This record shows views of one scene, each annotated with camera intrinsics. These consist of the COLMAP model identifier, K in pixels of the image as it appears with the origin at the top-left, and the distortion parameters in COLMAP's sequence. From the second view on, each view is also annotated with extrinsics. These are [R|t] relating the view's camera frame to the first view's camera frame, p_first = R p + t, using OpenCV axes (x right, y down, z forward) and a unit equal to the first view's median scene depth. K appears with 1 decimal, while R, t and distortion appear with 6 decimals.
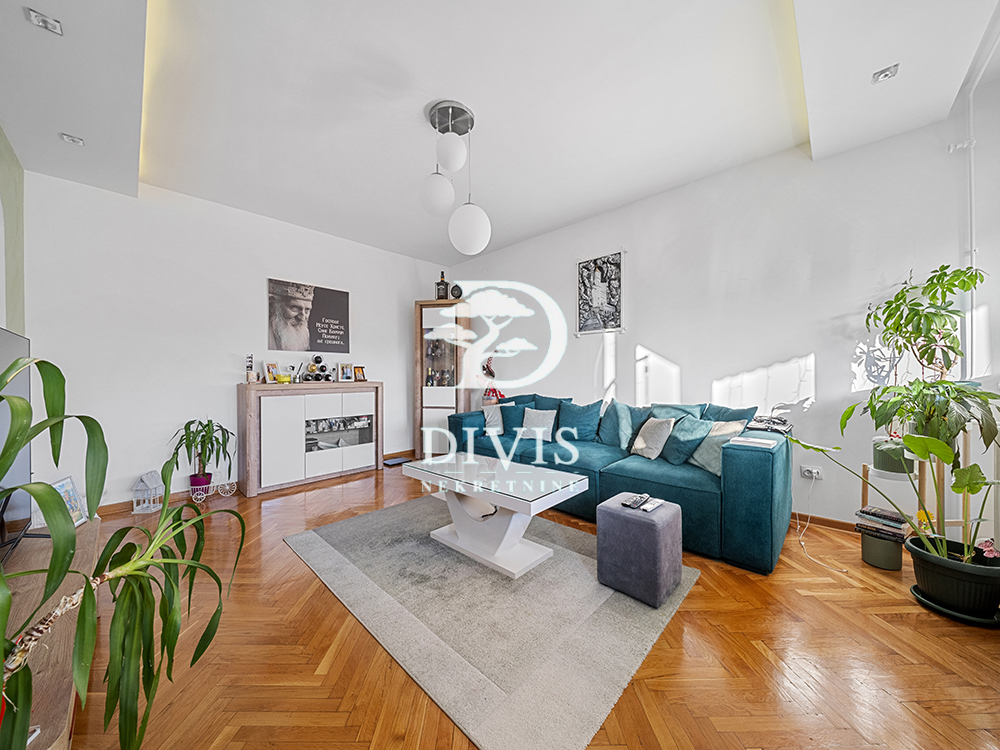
lens RADIAL K [[355.7, 0, 496.5], [0, 355.7, 379.2], [0, 0, 1]] dist [-0.001433, -0.000374]
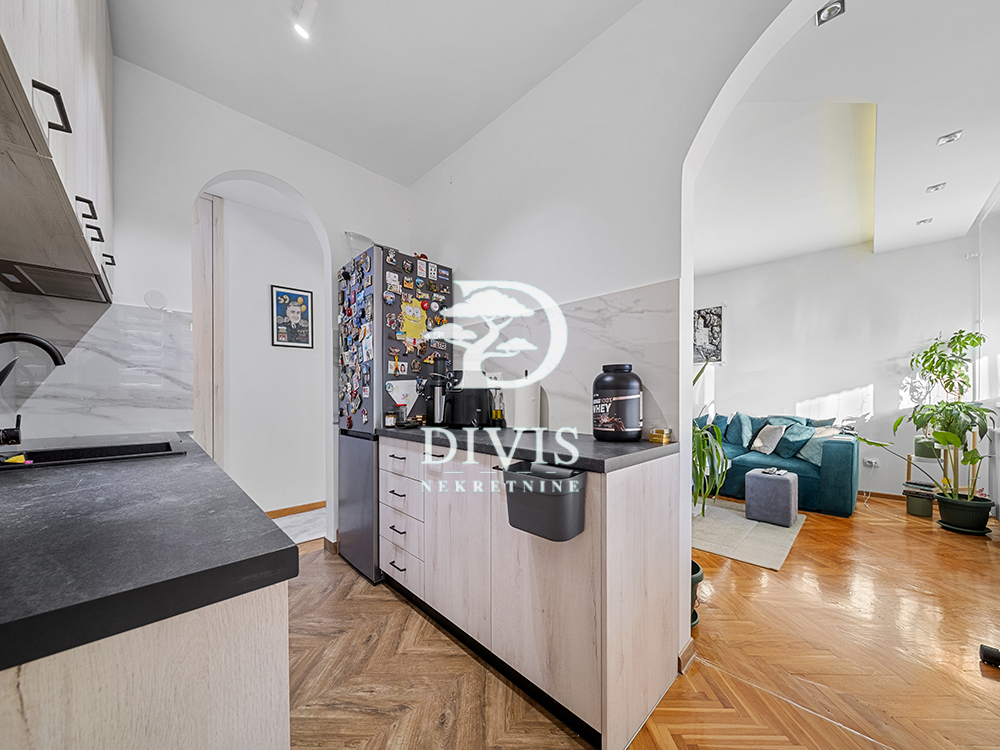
lens RADIAL K [[362.3, 0, 500.1], [0, 362.3, 398.9], [0, 0, 1]] dist [-0.000690, 0.000083]
pose [[0.999362, 0.005278, -0.035327, -0.442246], [-0.005243, 0.999986, 0.001082, 0.000366], [0.035333, -0.000896, 0.999375, -0.410531]]
